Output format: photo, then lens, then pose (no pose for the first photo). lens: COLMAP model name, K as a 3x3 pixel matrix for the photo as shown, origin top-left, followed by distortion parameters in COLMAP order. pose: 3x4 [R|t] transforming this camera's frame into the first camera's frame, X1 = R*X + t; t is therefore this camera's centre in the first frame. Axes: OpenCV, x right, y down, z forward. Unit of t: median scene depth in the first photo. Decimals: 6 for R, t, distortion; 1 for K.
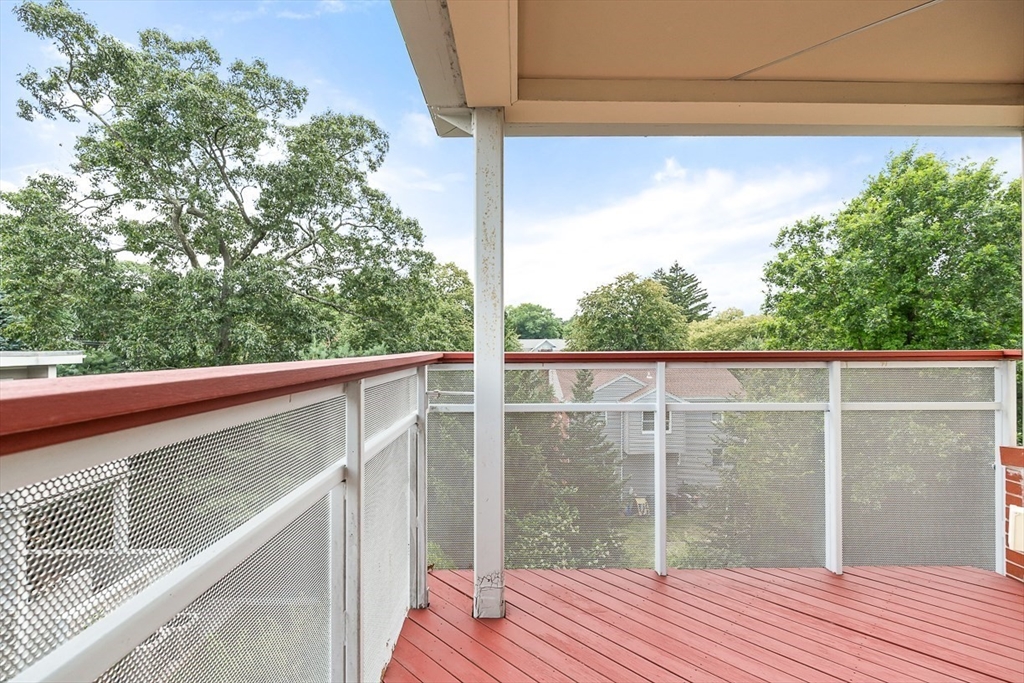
lens RADIAL K [[455.9, 0, 507.7], [0, 455.9, 345.2], [0, 0, 1]] dist [-0.002166, 0.000239]
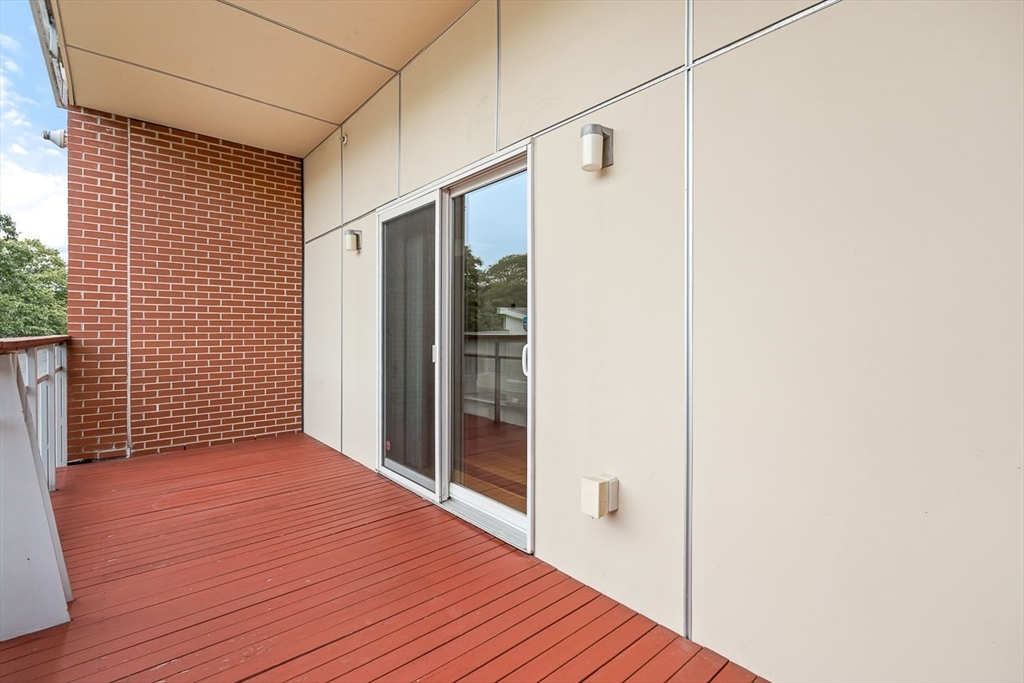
lens RADIAL K [[455.9, 0, 515.5], [0, 455.9, 337.5], [0, 0, 1]] dist [-0.002166, 0.000239]
pose [[0.749240, 0.005796, 0.662274, -0.009230], [-0.011786, 0.999920, 0.004583, -0.002281], [-0.662194, -0.011239, 0.749248, -0.635553]]
